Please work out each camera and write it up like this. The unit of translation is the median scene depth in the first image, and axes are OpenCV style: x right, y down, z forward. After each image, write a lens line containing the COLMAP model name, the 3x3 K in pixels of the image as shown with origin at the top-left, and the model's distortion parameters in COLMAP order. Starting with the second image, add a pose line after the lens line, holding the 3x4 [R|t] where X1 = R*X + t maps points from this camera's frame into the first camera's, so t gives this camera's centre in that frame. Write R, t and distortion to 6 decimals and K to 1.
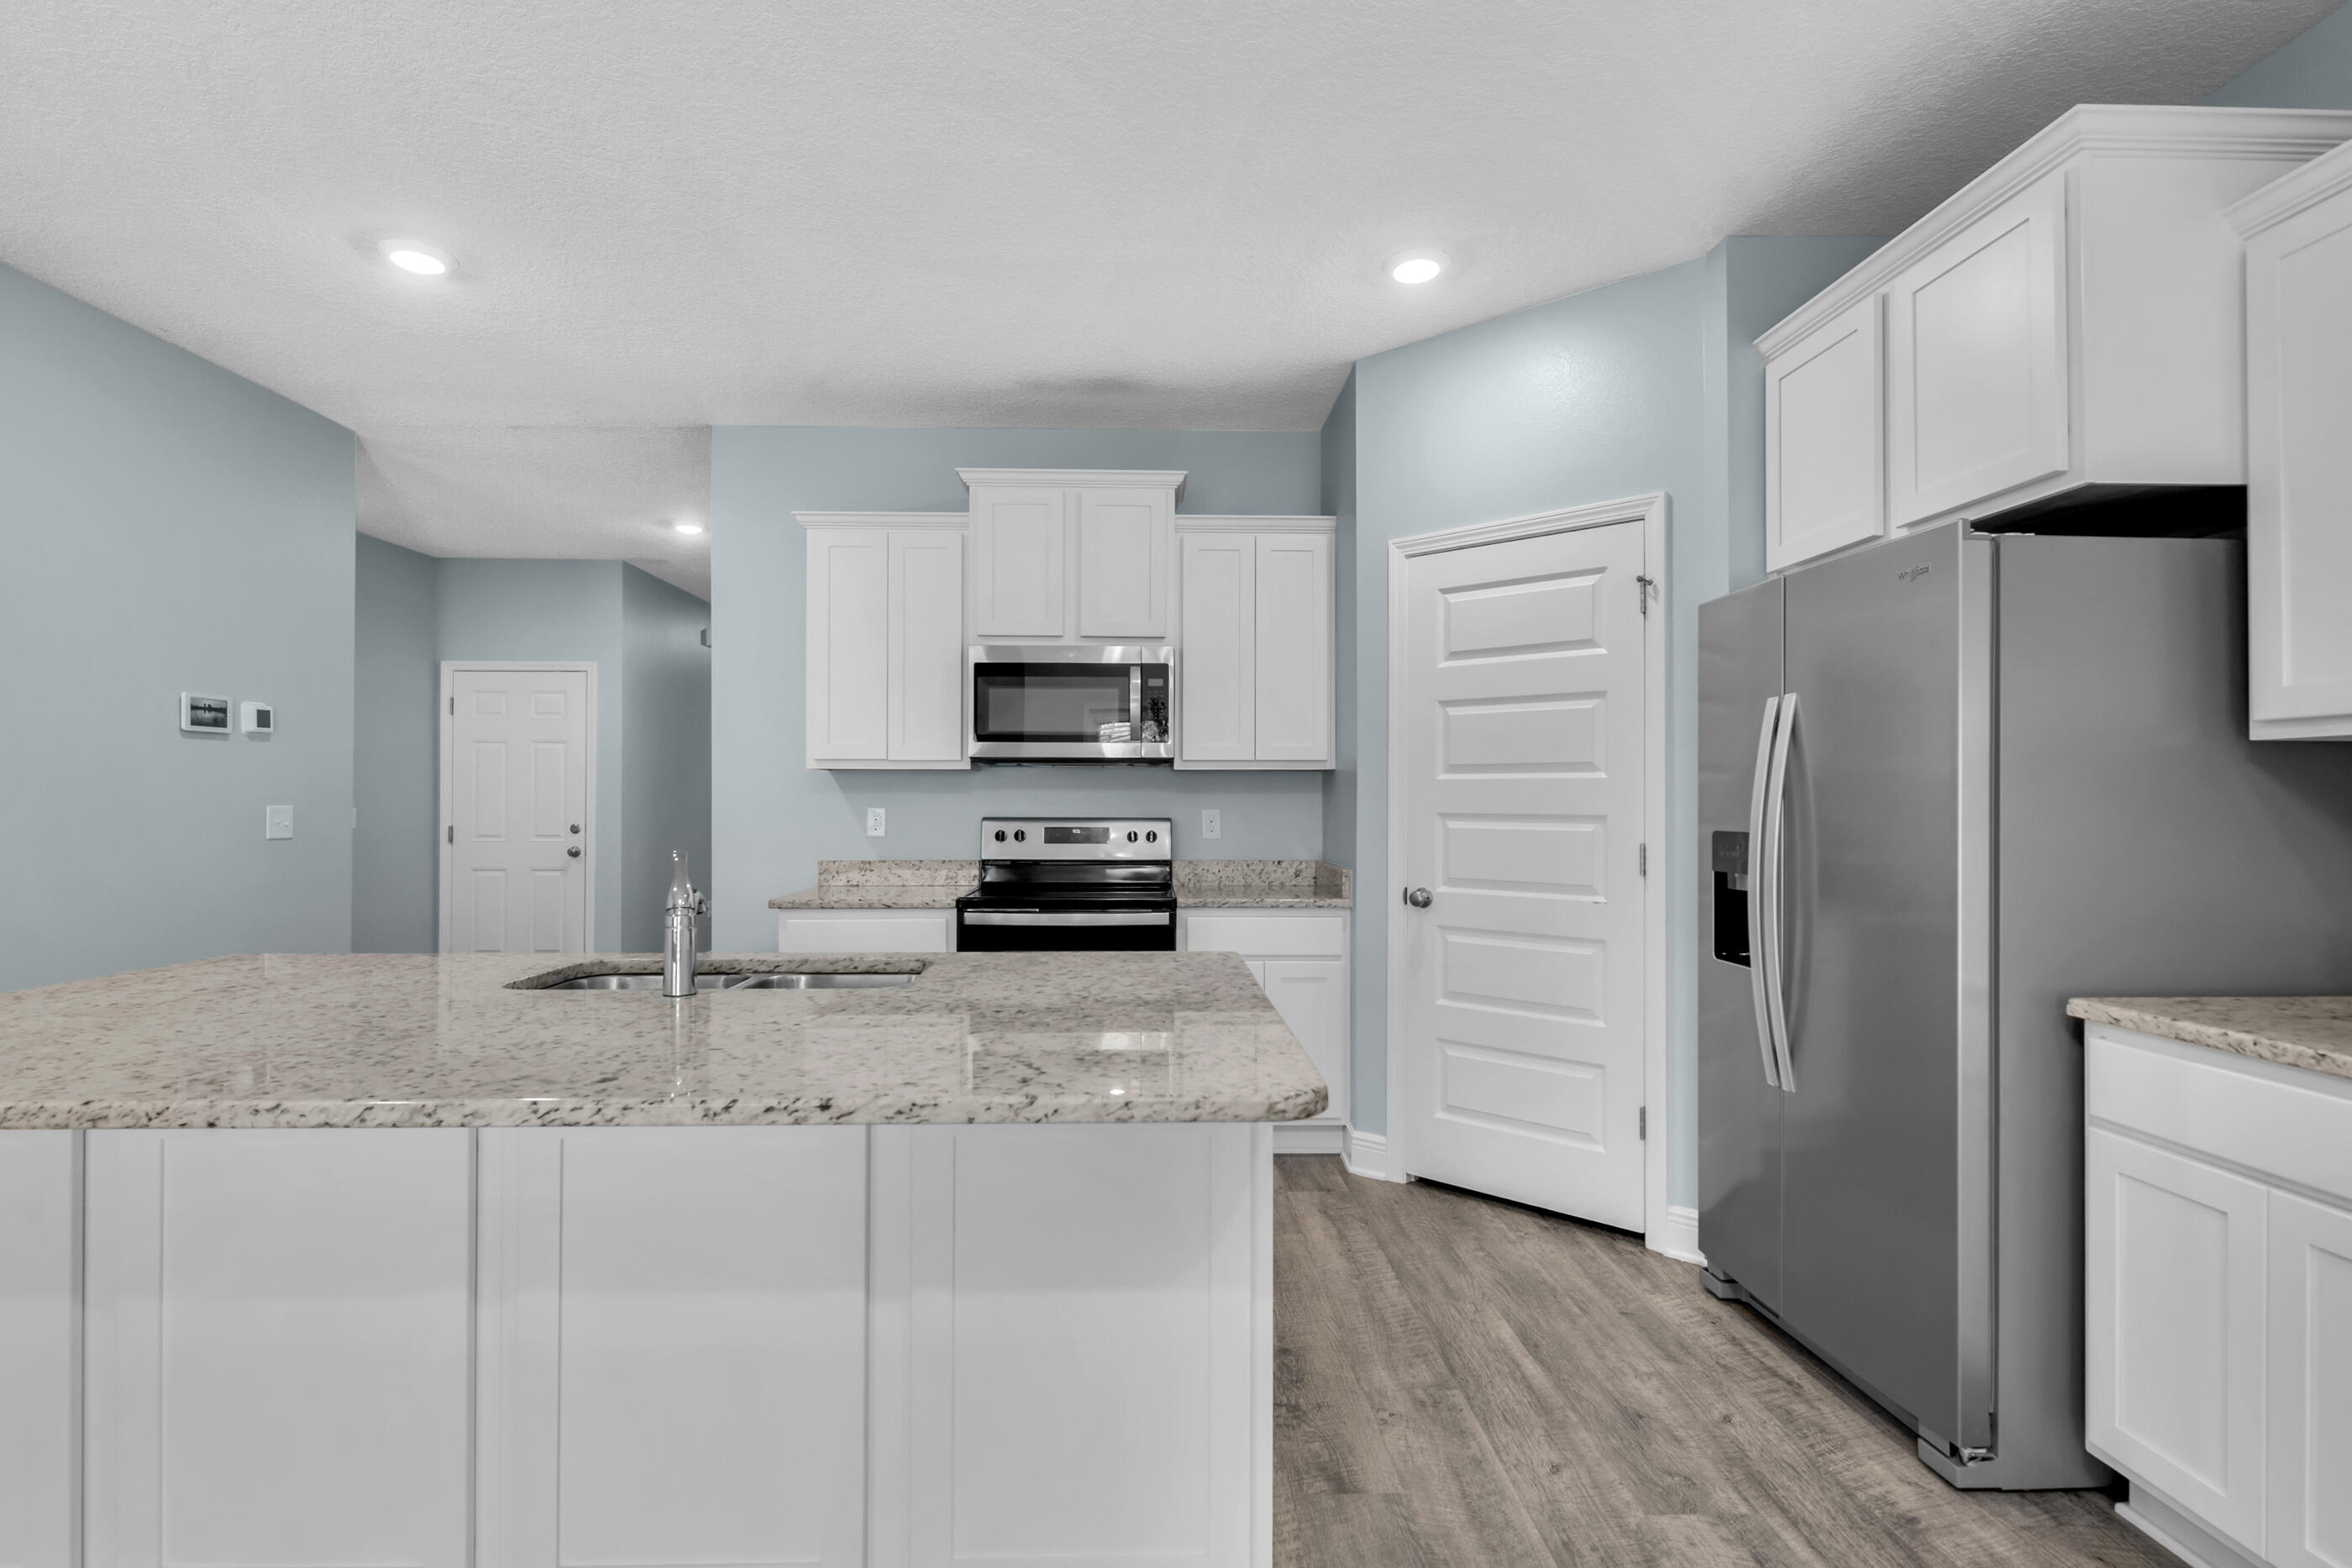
lens RADIAL K [[1147.9, 0, 1174.9], [0, 1147.9, 798.6], [0, 0, 1]] dist [0.005771, -0.005199]
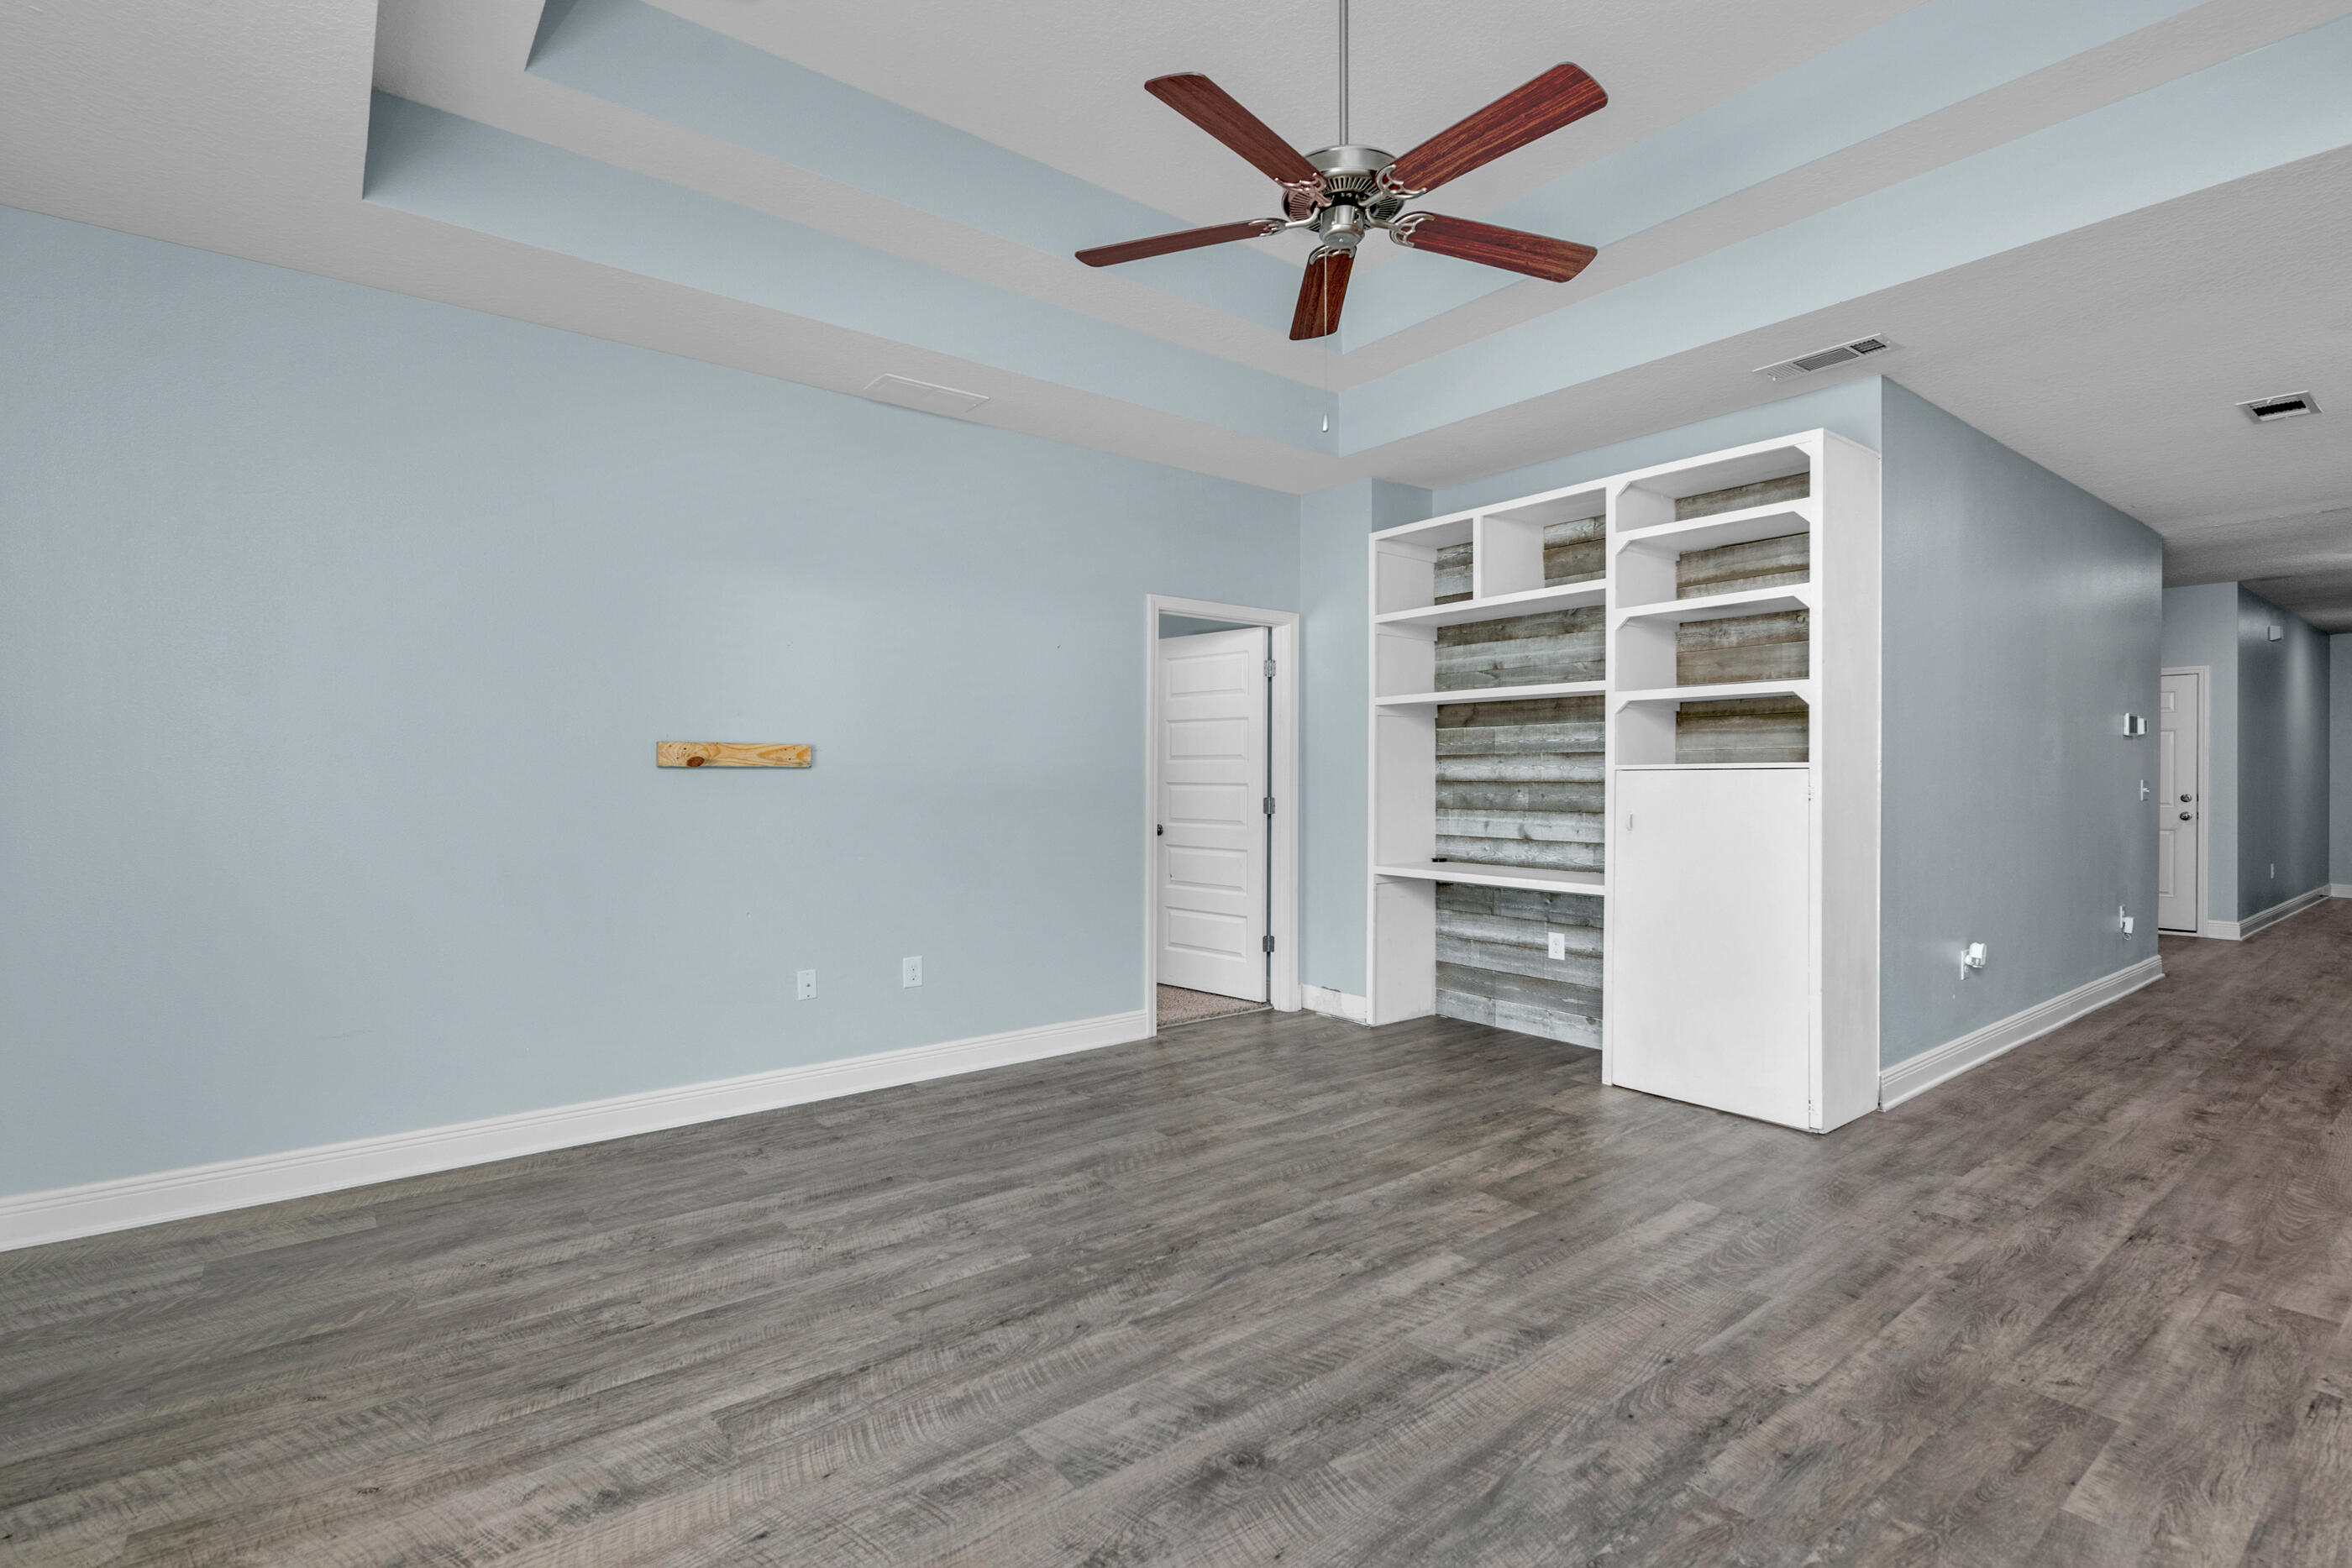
lens RADIAL K [[1060.6, 0, 1176.1], [0, 1060.6, 790.2], [0, 0, 1]] dist [0.007279, -0.004846]
pose [[0.586808, 0.001203, -0.809725, -0.394994], [0.003893, 0.999983, 0.004307, 0.013980], [0.809717, -0.005680, 0.586794, -0.974050]]
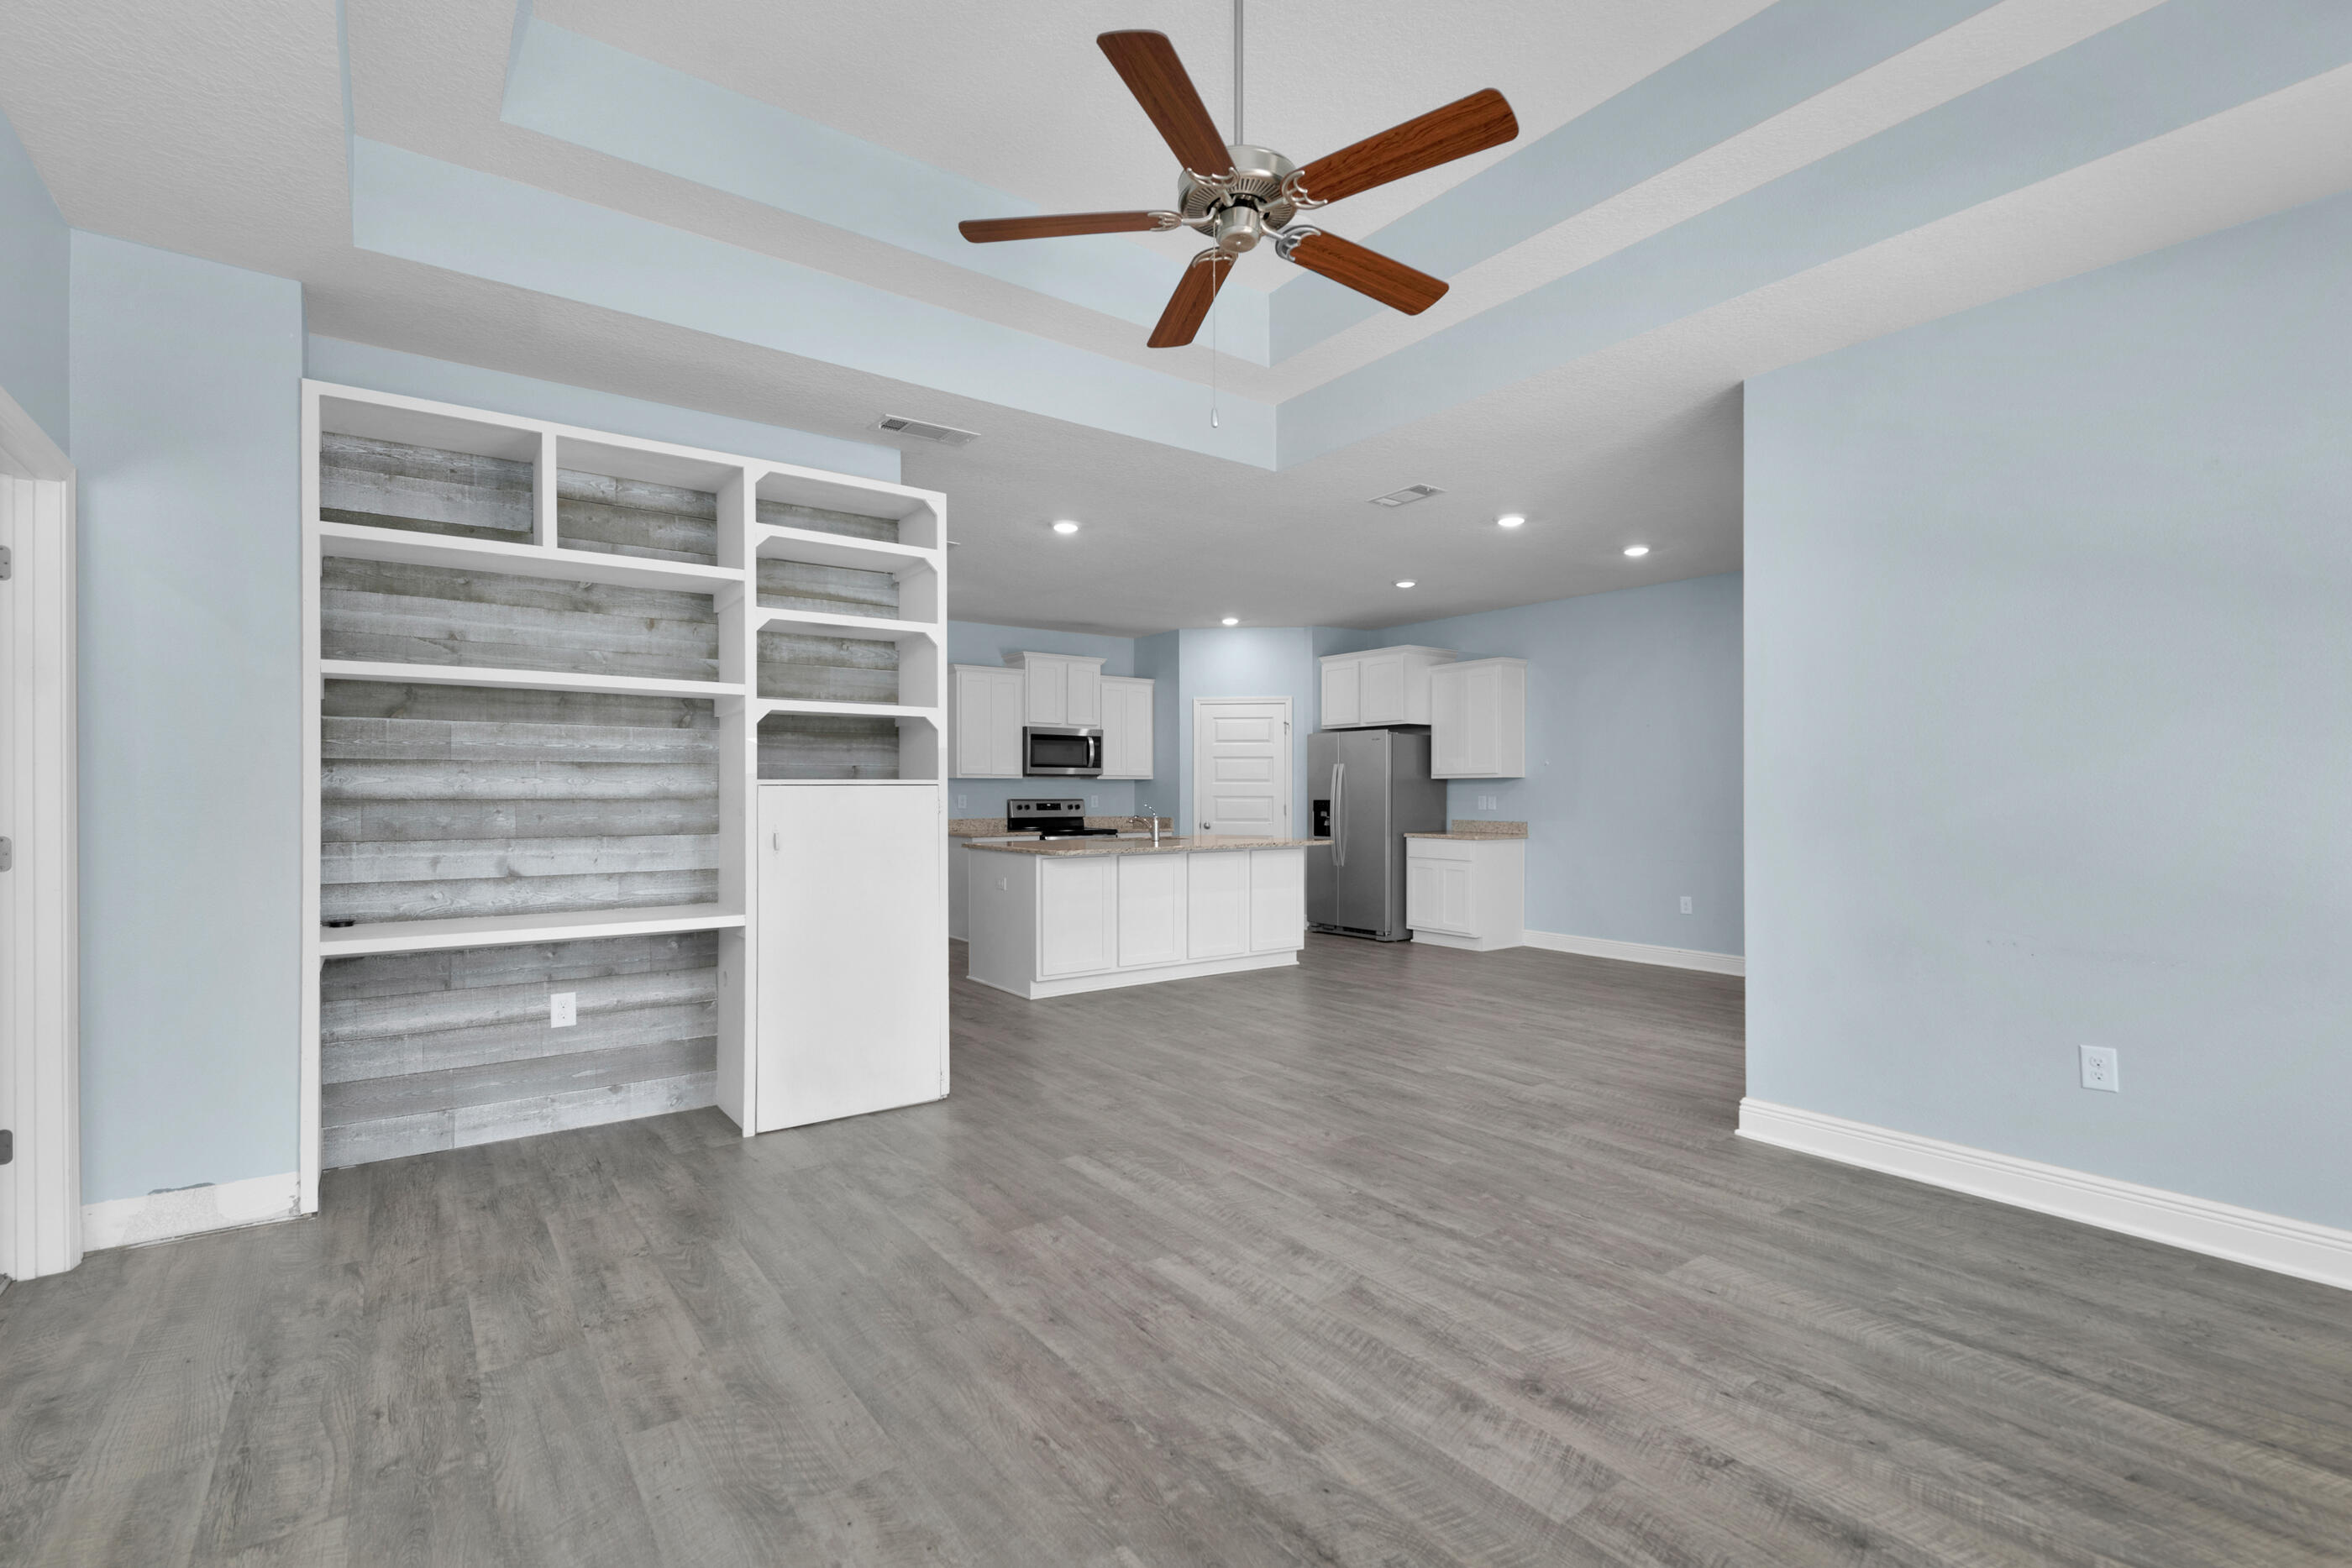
lens RADIAL K [[1060.6, 0, 1176.7], [0, 1060.6, 772.3], [0, 0, 1]] dist [0.007279, -0.004846]
pose [[0.825899, 0.007069, 0.563773, -1.227627], [0.003167, 0.999847, -0.017177, -0.000430], [-0.563809, 0.015972, 0.825751, -1.034340]]
